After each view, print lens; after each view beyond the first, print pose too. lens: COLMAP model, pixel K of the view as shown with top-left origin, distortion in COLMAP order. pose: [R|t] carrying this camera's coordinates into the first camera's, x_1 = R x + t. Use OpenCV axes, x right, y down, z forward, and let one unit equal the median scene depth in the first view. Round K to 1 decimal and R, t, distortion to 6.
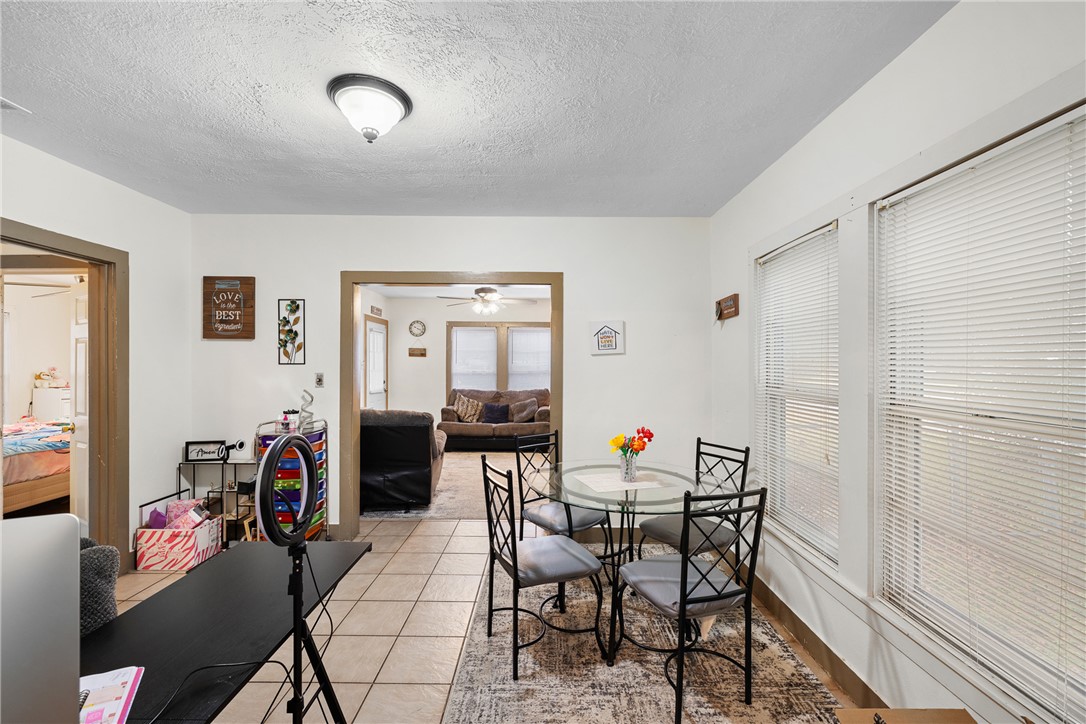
lens RADIAL K [[468.0, 0, 541.8], [0, 468.0, 362.8], [0, 0, 1]] dist [0.001008, 0.000141]
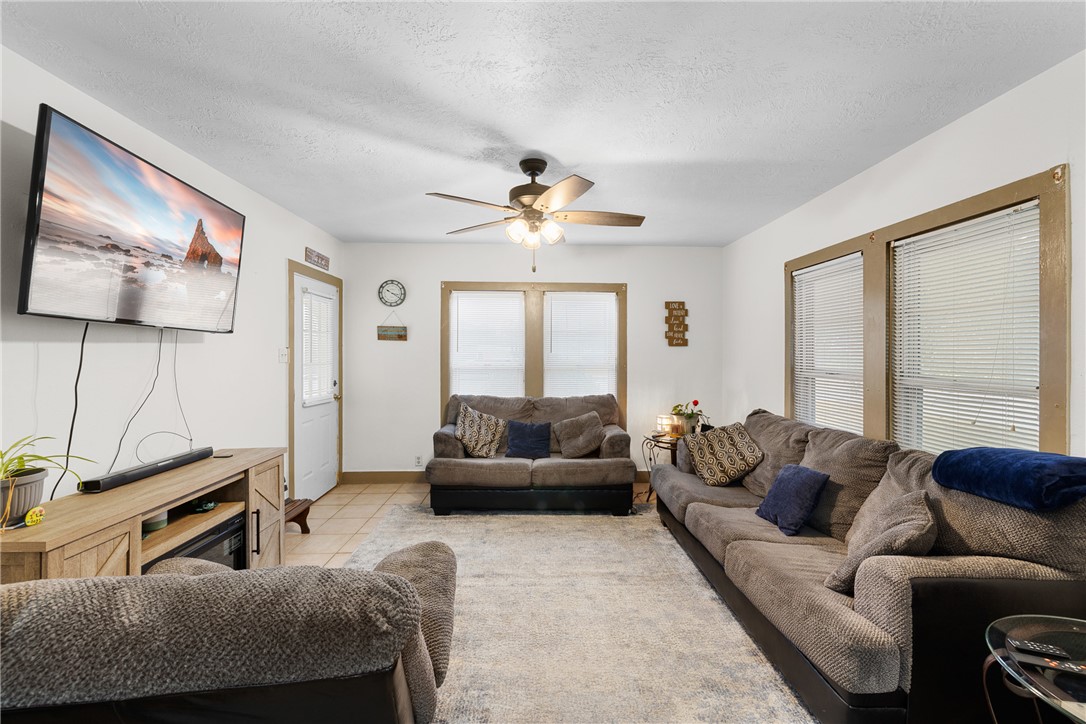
lens RADIAL K [[468.0, 0, 543.3], [0, 468.0, 356.6], [0, 0, 1]] dist [0.001008, 0.000141]
pose [[0.999524, 0.001183, 0.030826, -0.097034], [-0.001600, 0.999908, 0.013492, -0.000505], [-0.030807, -0.013535, 0.999434, 0.422067]]
